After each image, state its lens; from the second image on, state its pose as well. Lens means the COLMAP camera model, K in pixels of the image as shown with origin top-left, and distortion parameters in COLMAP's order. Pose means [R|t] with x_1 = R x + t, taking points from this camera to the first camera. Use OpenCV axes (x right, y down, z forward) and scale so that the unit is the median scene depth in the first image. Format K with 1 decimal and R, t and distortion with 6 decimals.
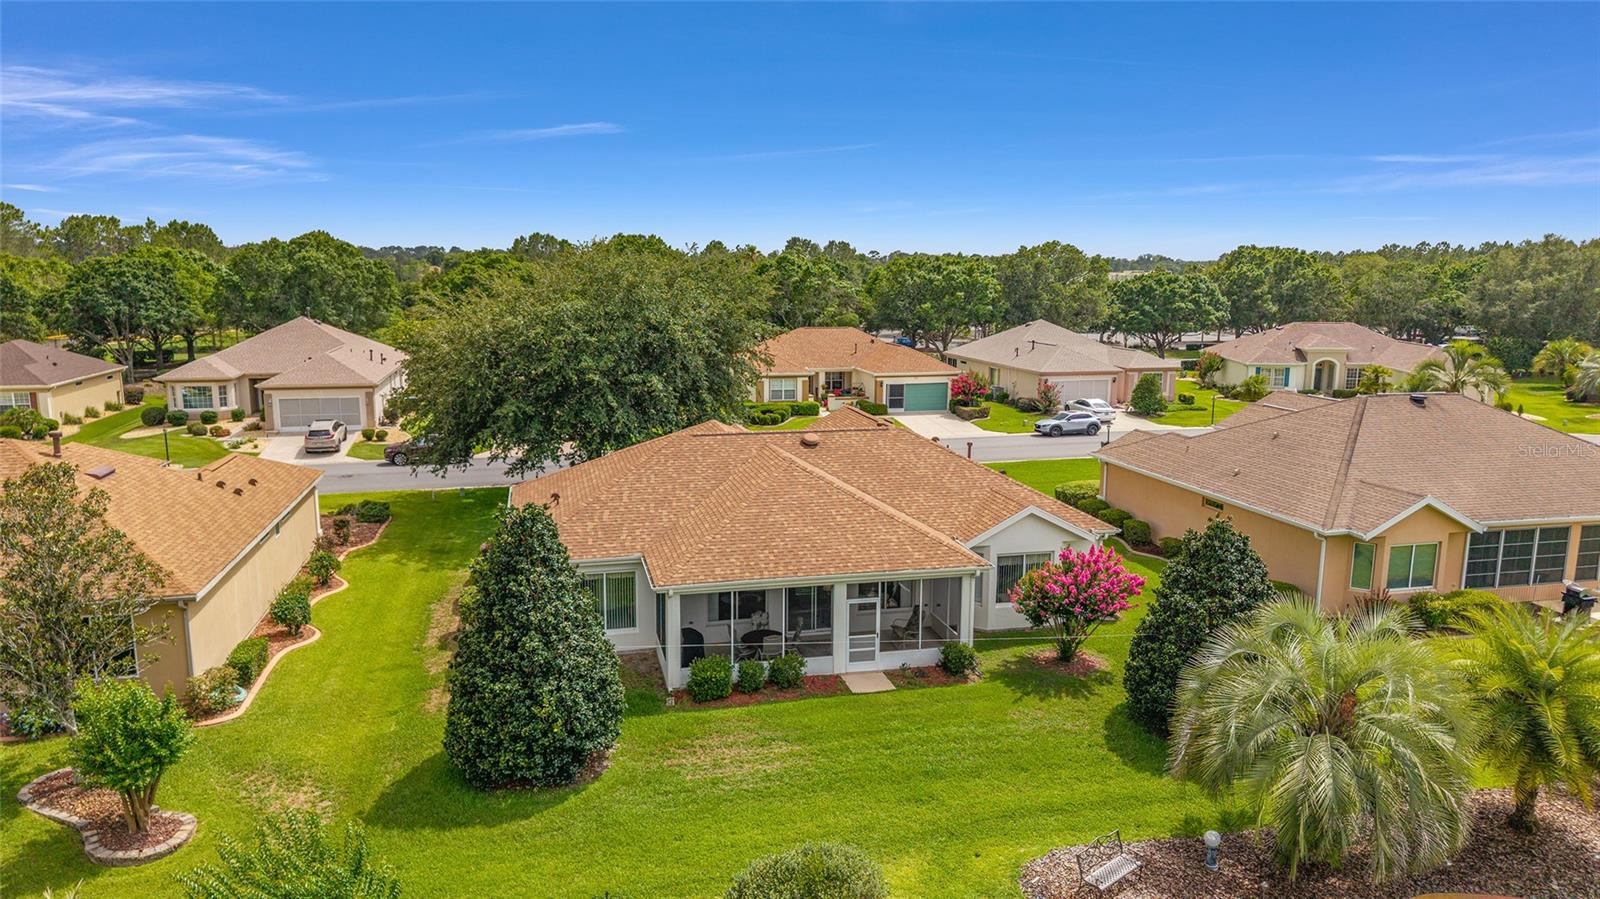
lens RADIAL K [[1052.8, 0, 793.4], [0, 1052.8, 452.4], [0, 0, 1]] dist [0.034936, -0.041105]
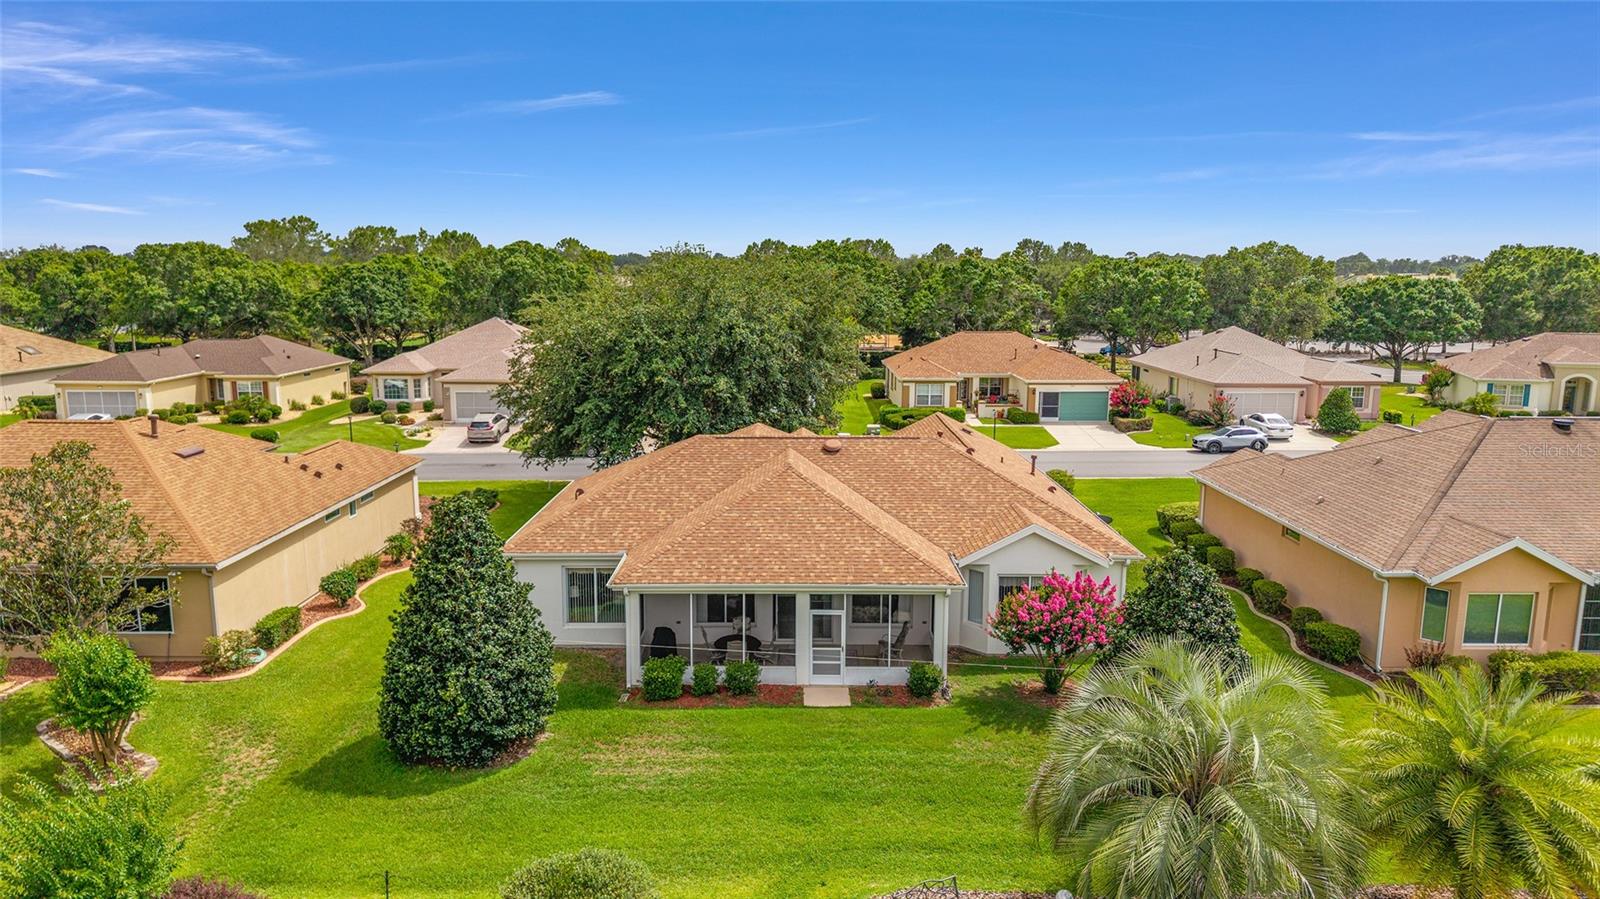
lens RADIAL K [[1052.8, 0, 800.7], [0, 1052.8, 449.2], [0, 0, 1]] dist [0.034936, -0.041105]
pose [[0.972946, 0.036414, -0.228145, 0.199558], [-0.037818, 0.999283, -0.001783, -0.006059], [0.227917, 0.010362, 0.973625, 0.032306]]
